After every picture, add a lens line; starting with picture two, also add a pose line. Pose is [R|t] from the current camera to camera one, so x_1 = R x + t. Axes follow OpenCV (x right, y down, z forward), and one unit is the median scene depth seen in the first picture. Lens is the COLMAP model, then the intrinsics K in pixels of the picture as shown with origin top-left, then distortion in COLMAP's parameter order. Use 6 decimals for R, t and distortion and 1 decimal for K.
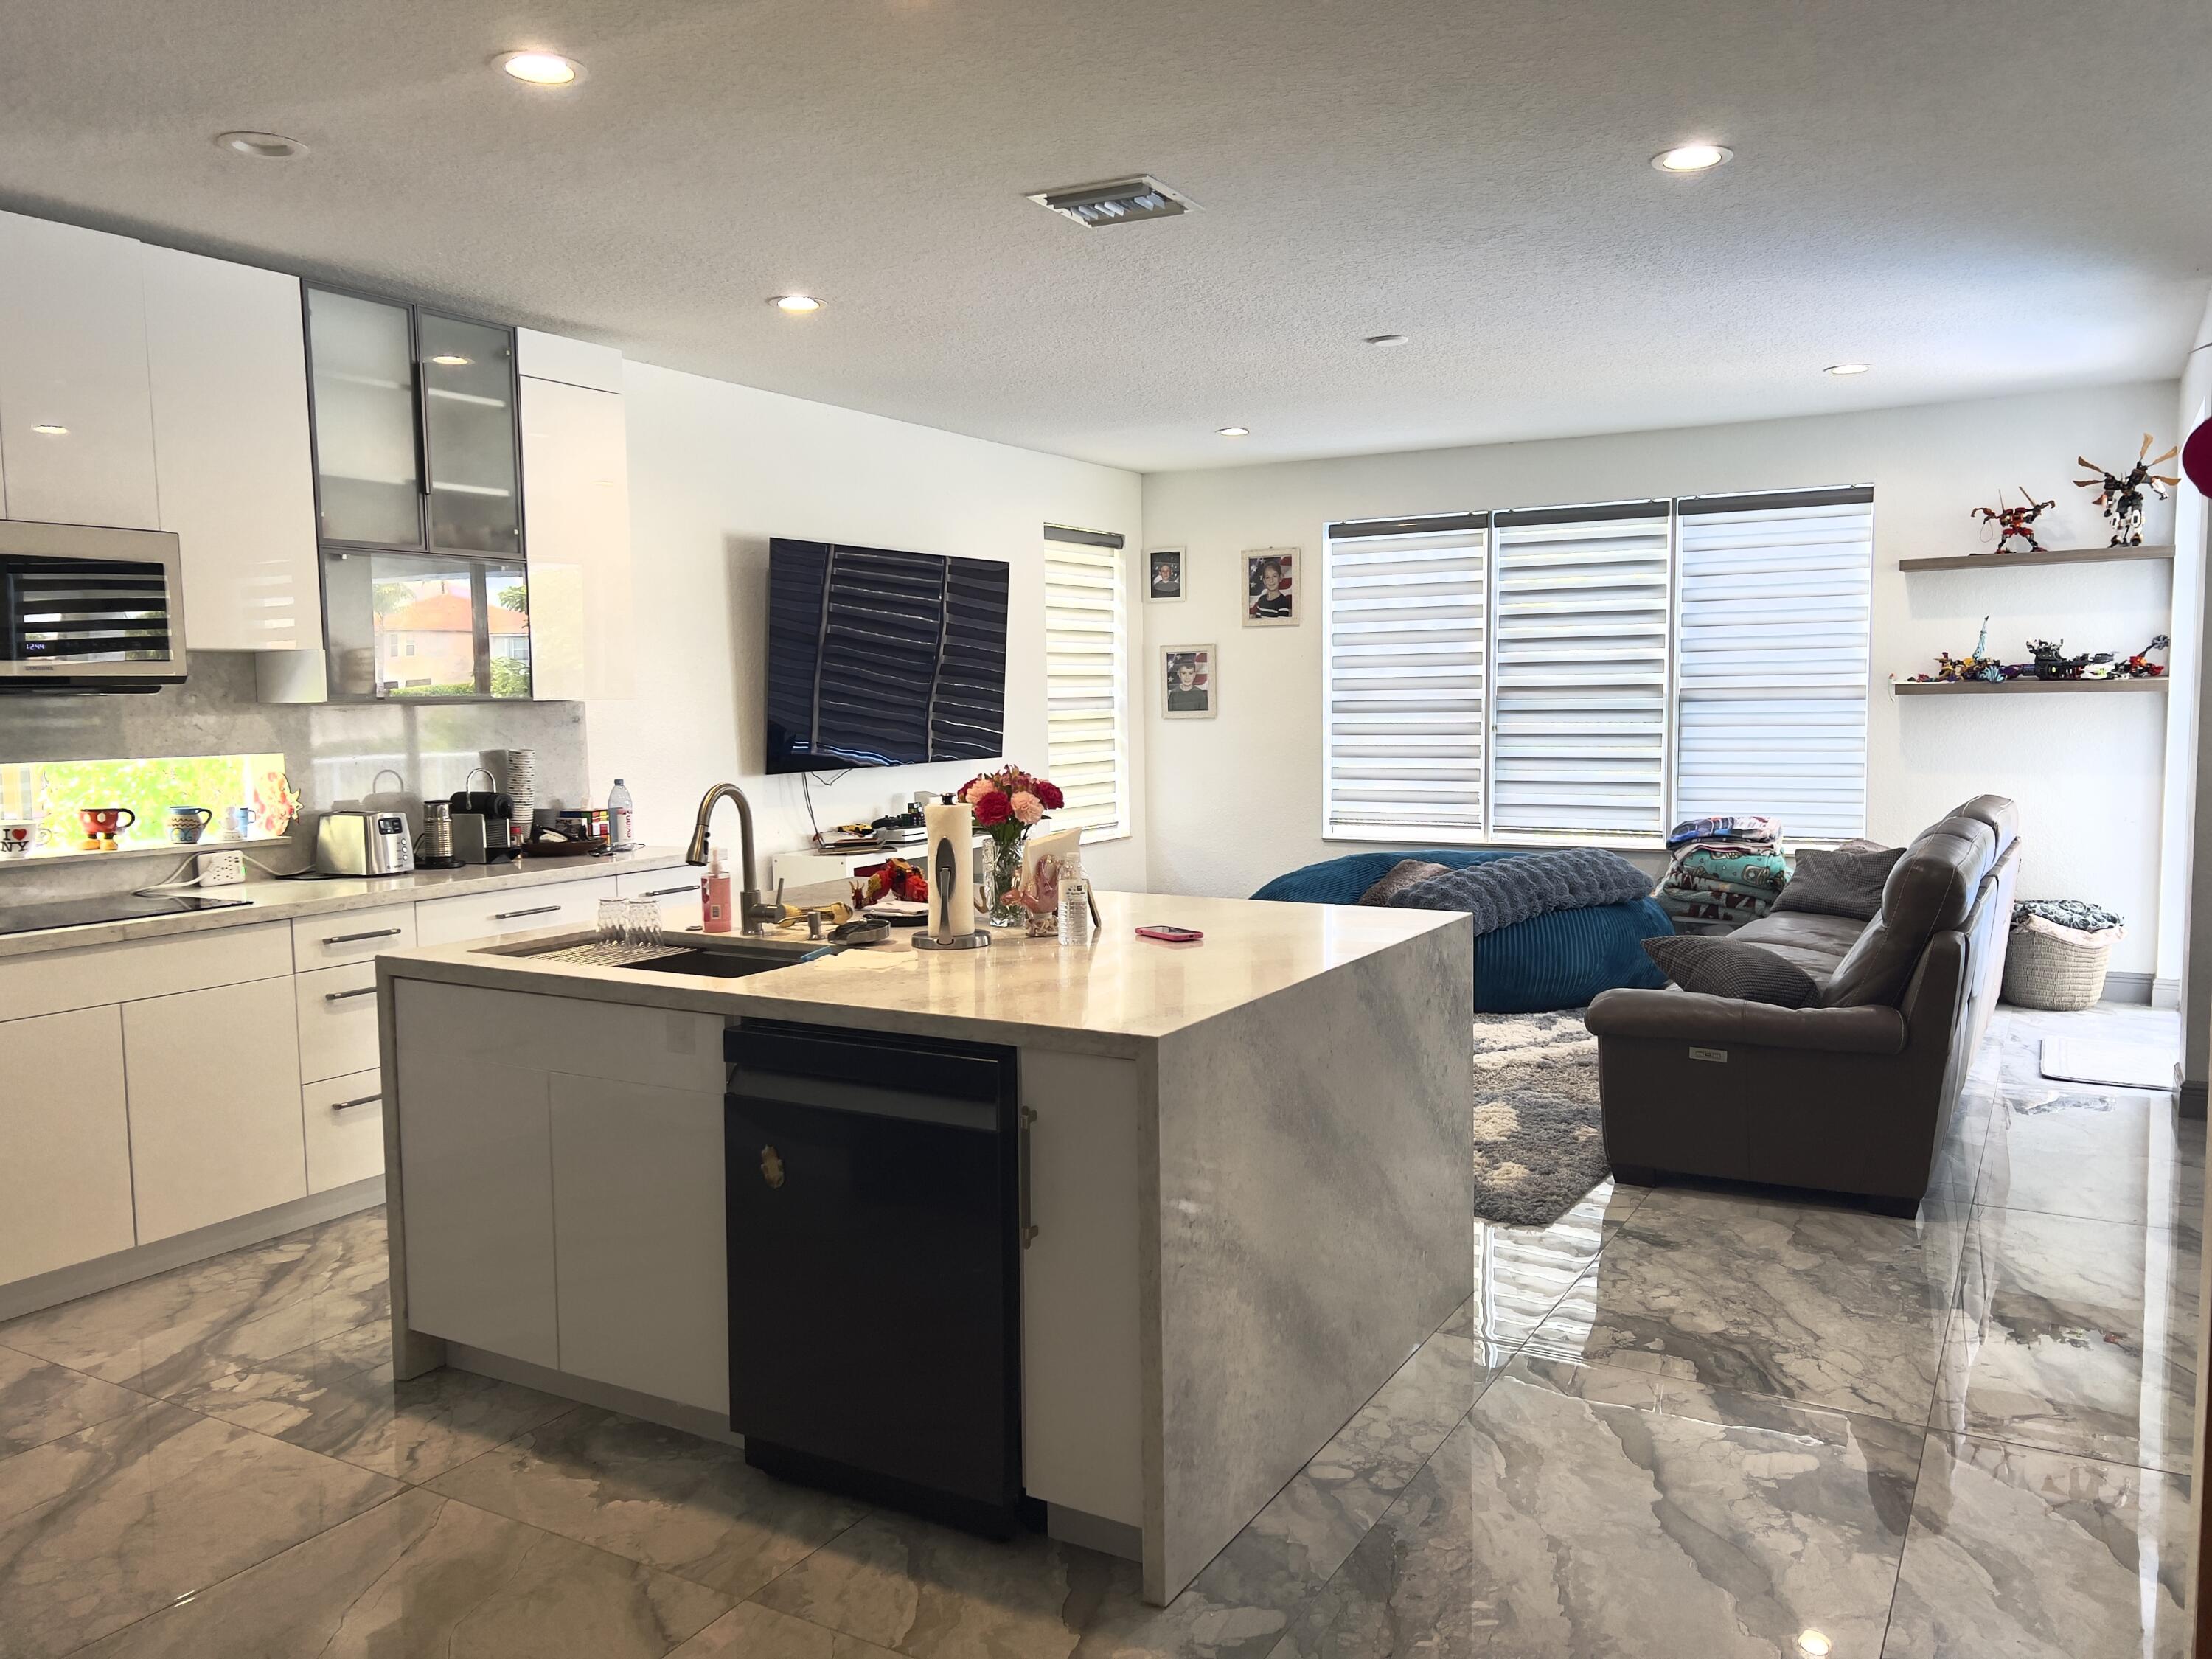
lens RADIAL K [[1653.6, 0, 1089.2], [0, 1653.6, 838.3], [0, 0, 1]] dist [0.030311, -0.004571]
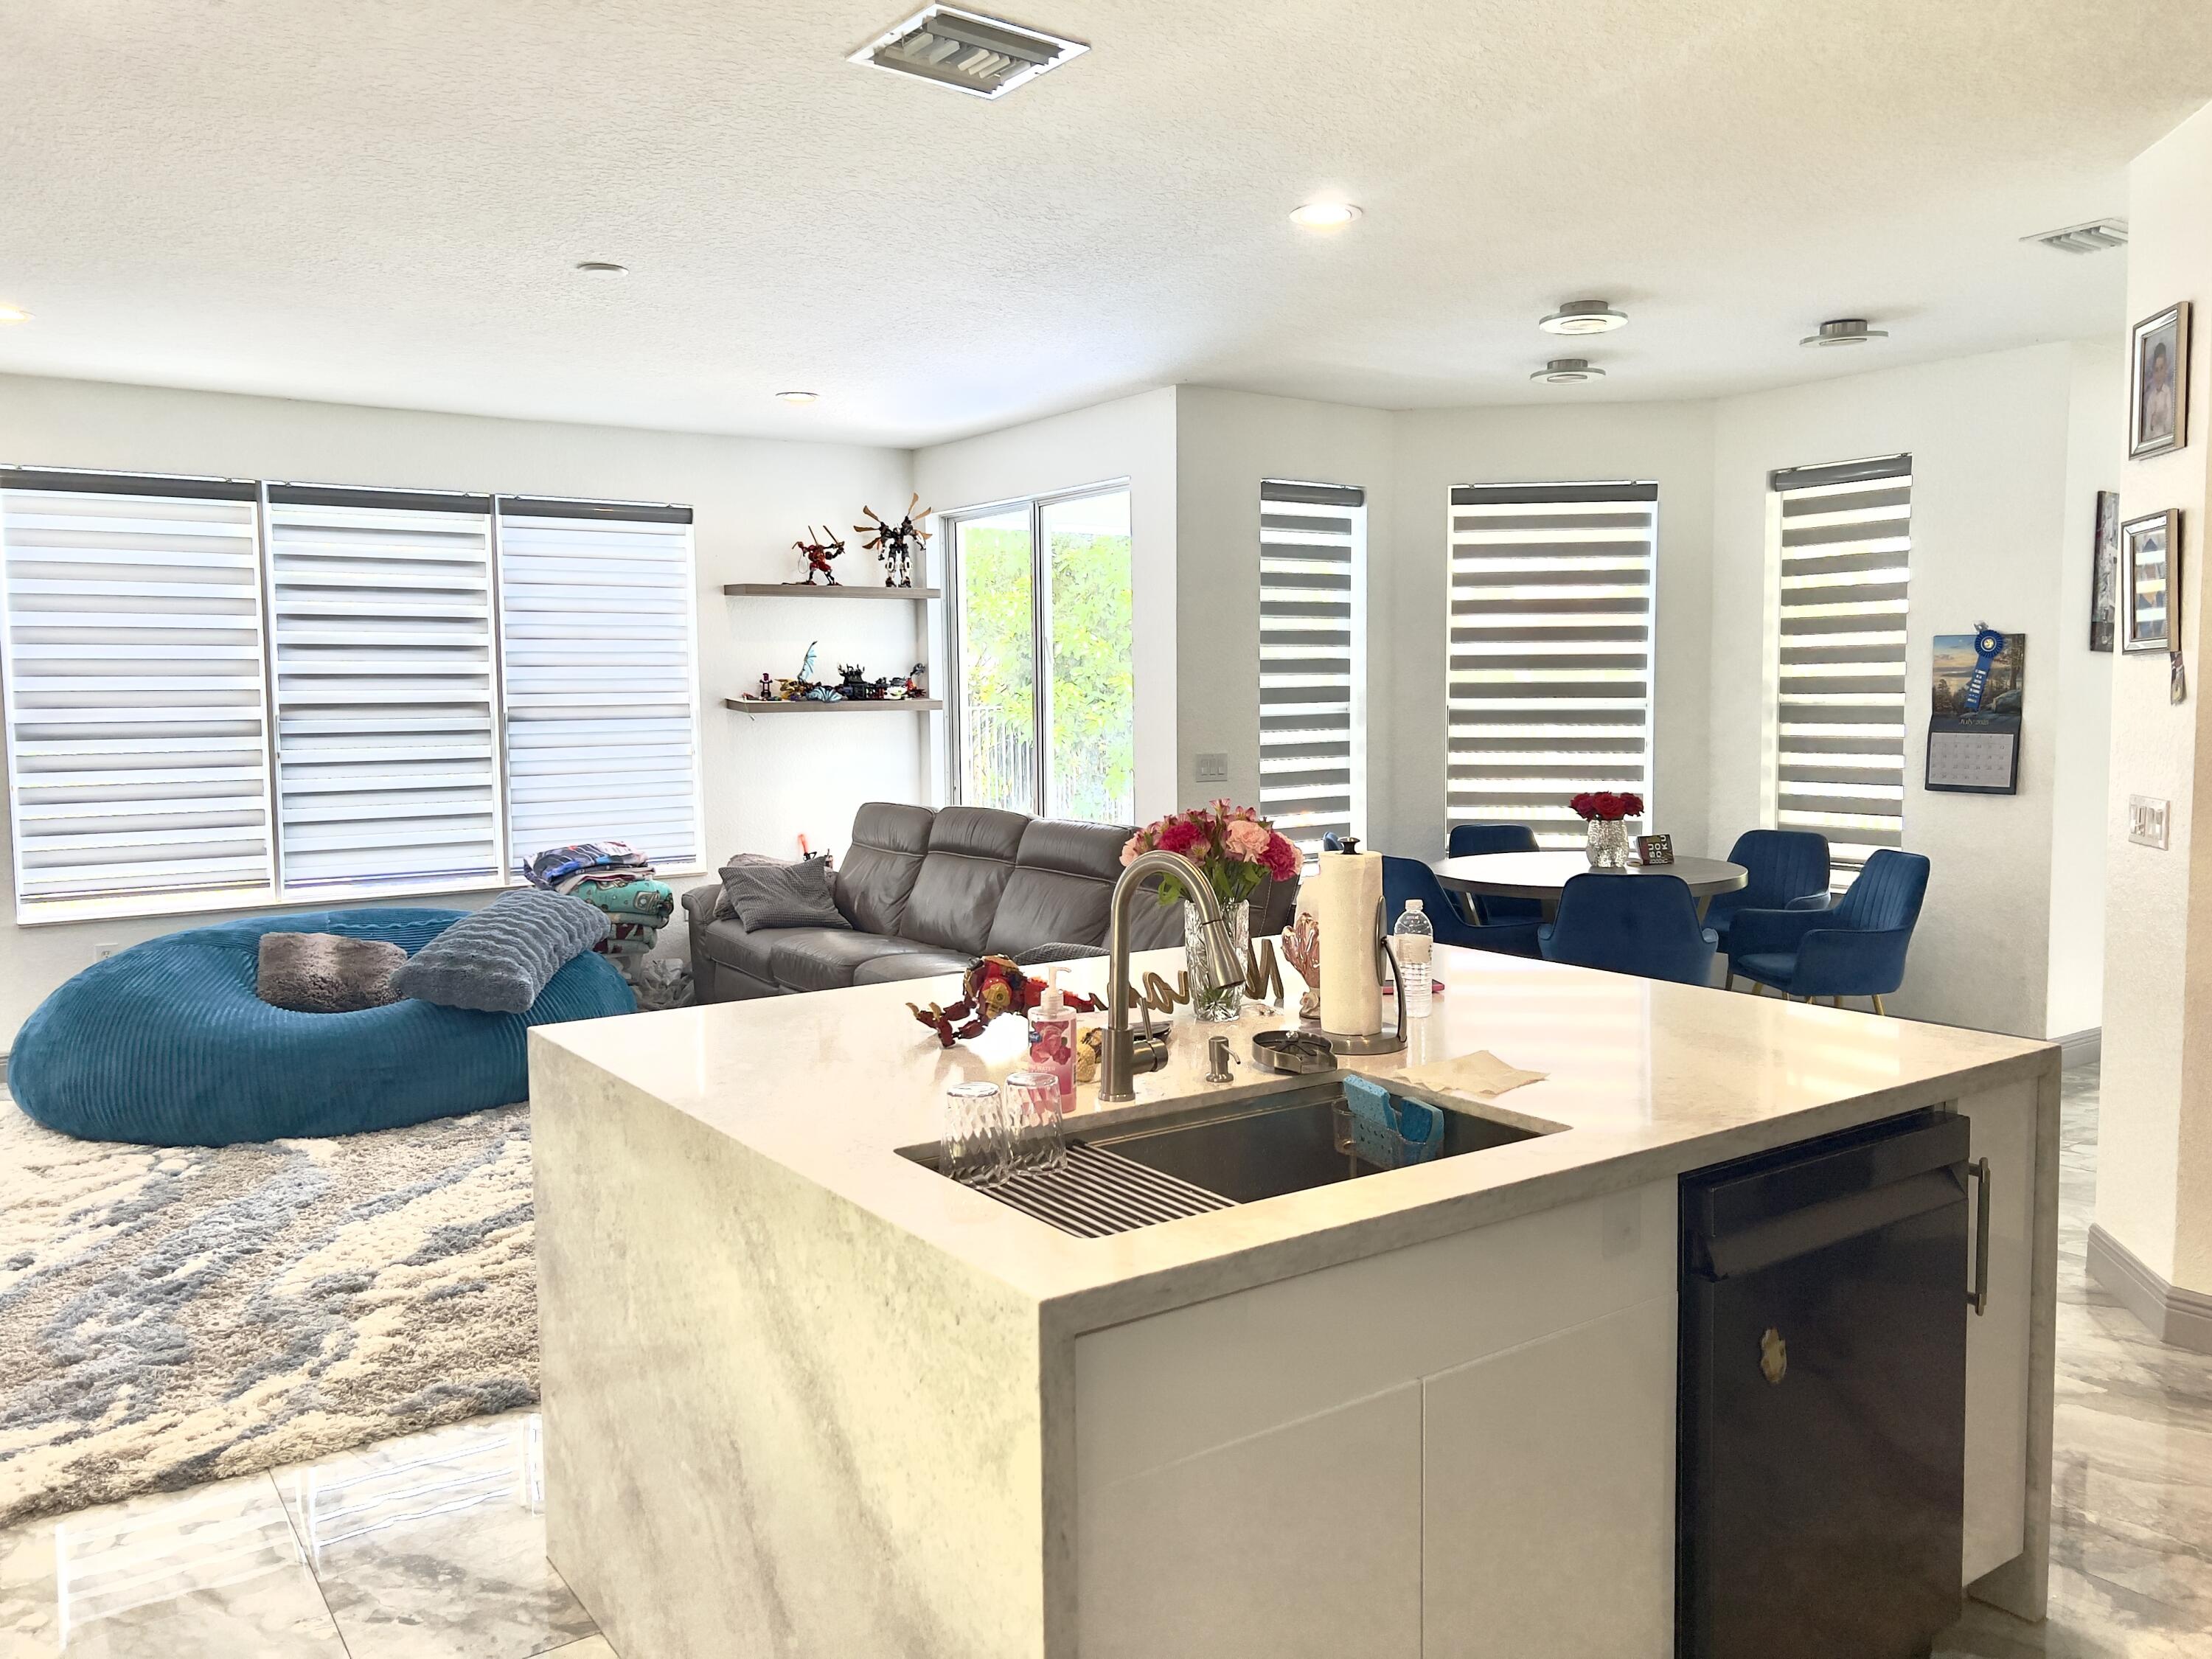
lens RADIAL K [[1678.7, 0, 1101.1], [0, 1678.7, 805.9], [0, 0, 1]] dist [0.029239, -0.001682]
pose [[0.412223, -0.054188, 0.909470, -0.368910], [0.084242, 0.996220, 0.021174, -0.031009], [-0.907180, 0.067888, 0.415230, 0.357956]]
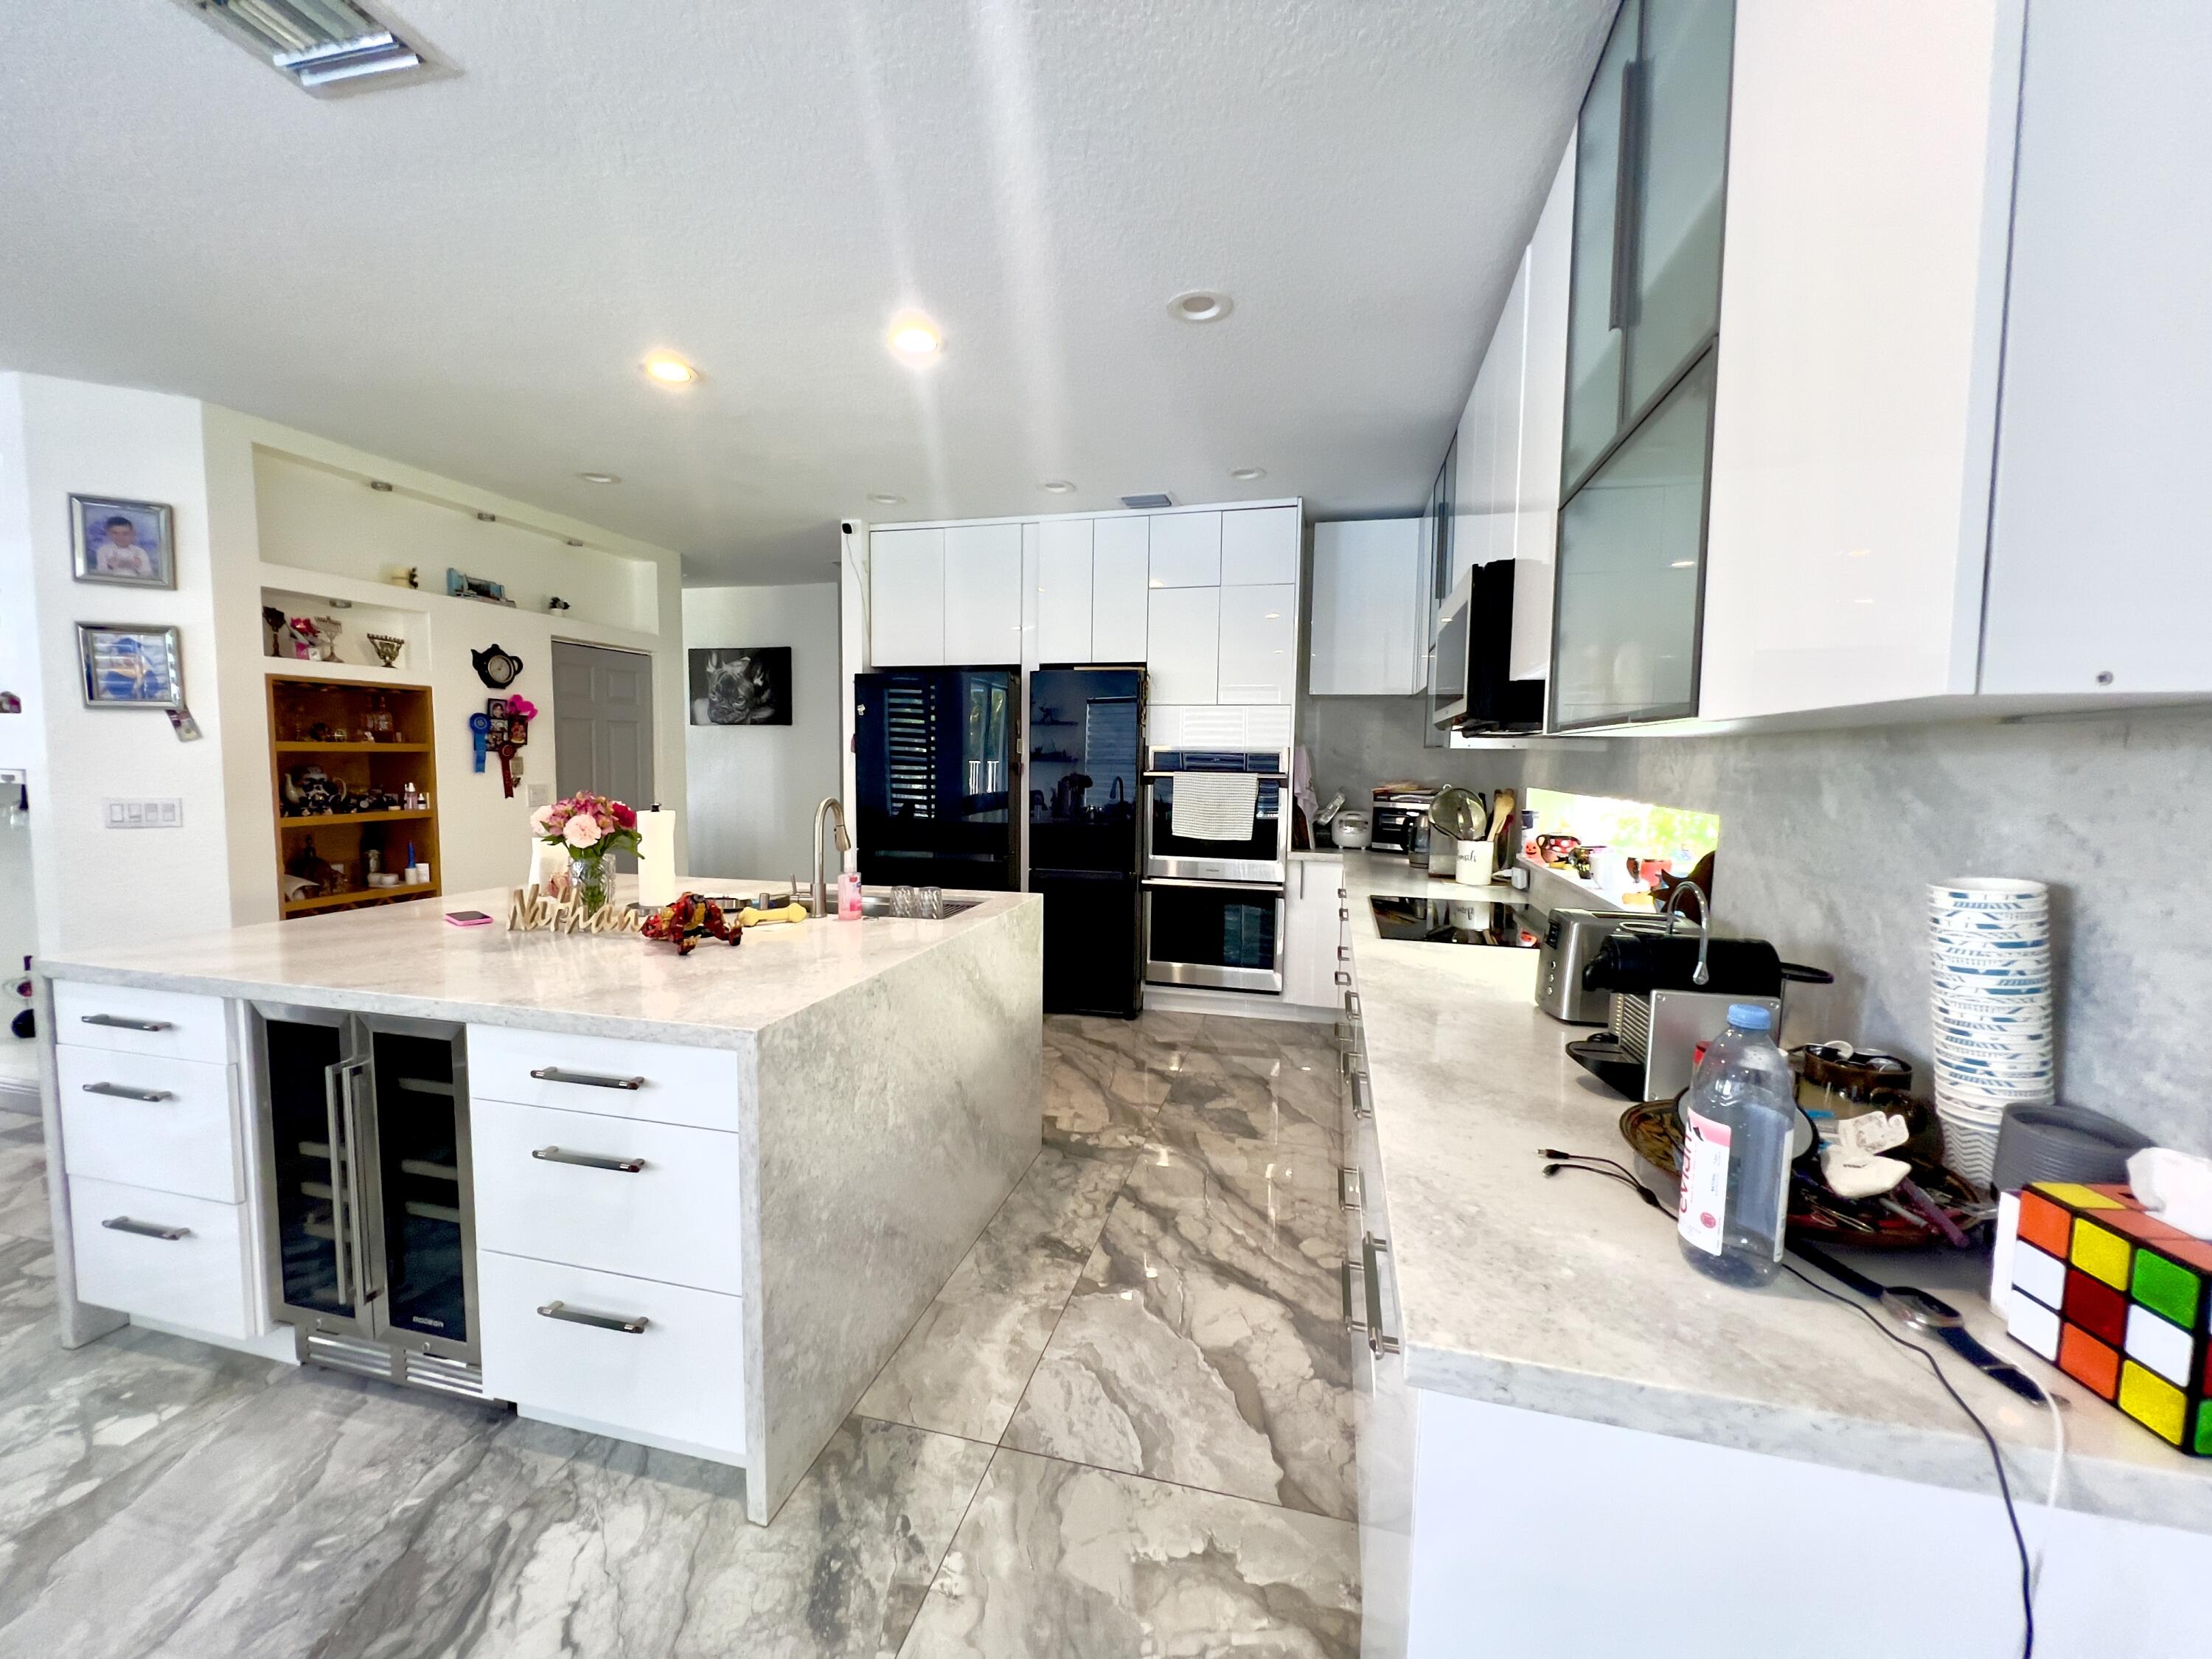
lens RADIAL K [[879.5, 0, 1113.7], [0, 879.5, 827.2], [0, 0, 1]] dist [-0.000420, 0.000304]
pose [[-0.958175, 0.031468, -0.284446, -0.113973], [-0.017509, 0.985628, 0.168019, -0.064433], [0.285645, 0.165972, -0.943854, 0.821768]]
